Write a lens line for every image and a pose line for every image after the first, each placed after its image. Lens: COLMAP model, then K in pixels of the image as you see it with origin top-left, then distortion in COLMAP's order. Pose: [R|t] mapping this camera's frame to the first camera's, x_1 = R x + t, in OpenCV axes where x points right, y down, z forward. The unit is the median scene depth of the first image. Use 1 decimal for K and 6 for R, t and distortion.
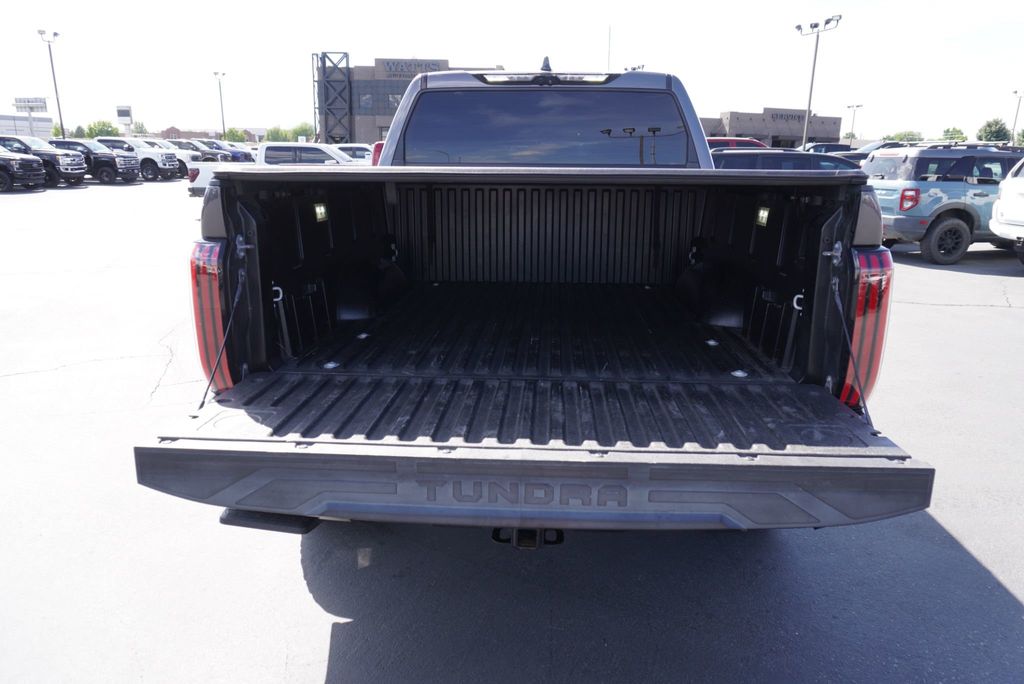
lens RADIAL K [[687.6, 0, 512.0], [0, 687.6, 342.0], [0, 0, 1]] dist [-0.035988, 0.020589]
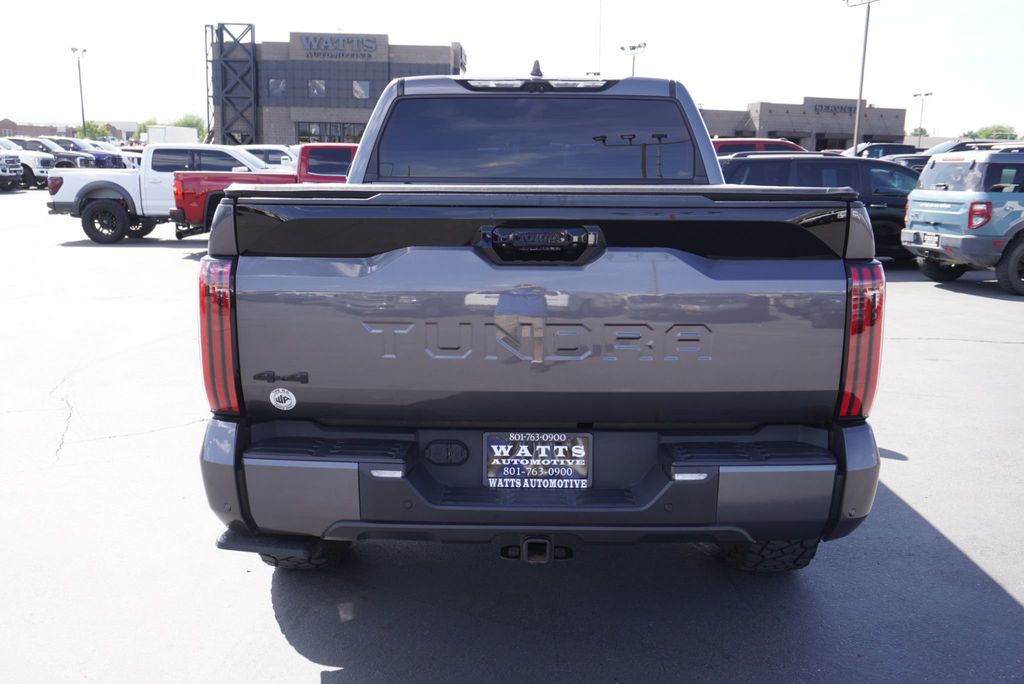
lens RADIAL K [[949.9, 0, 511.7], [0, 949.9, 339.0], [0, 0, 1]] dist [0.005890, 0.005156]
pose [[0.999063, -0.007886, 0.042550, -0.006310], [0.011185, 0.996901, -0.077865, 0.007442], [-0.041804, 0.078268, 0.996055, -0.035394]]
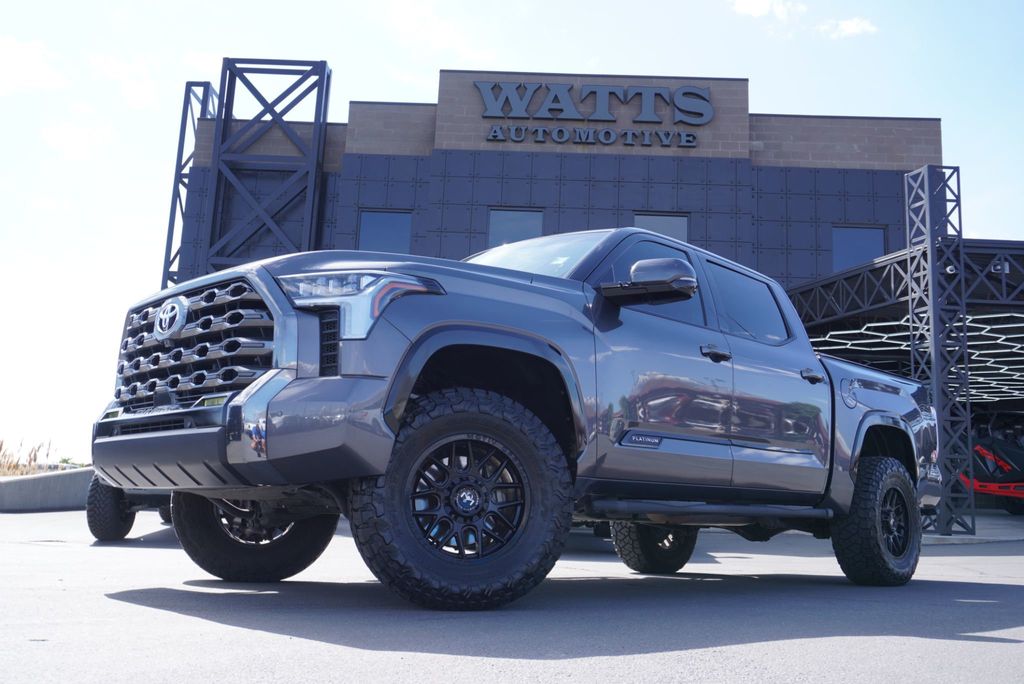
lens RADIAL K [[917.8, 0, 512.0], [0, 917.8, 342.0], [0, 0, 1]] dist [-0.003728, 0.000148]
pose [[0.998829, 0.028118, 0.039358, -0.260455], [-0.009586, 0.912613, -0.408712, -0.271911], [-0.047410, 0.407856, 0.911815, 1.036044]]
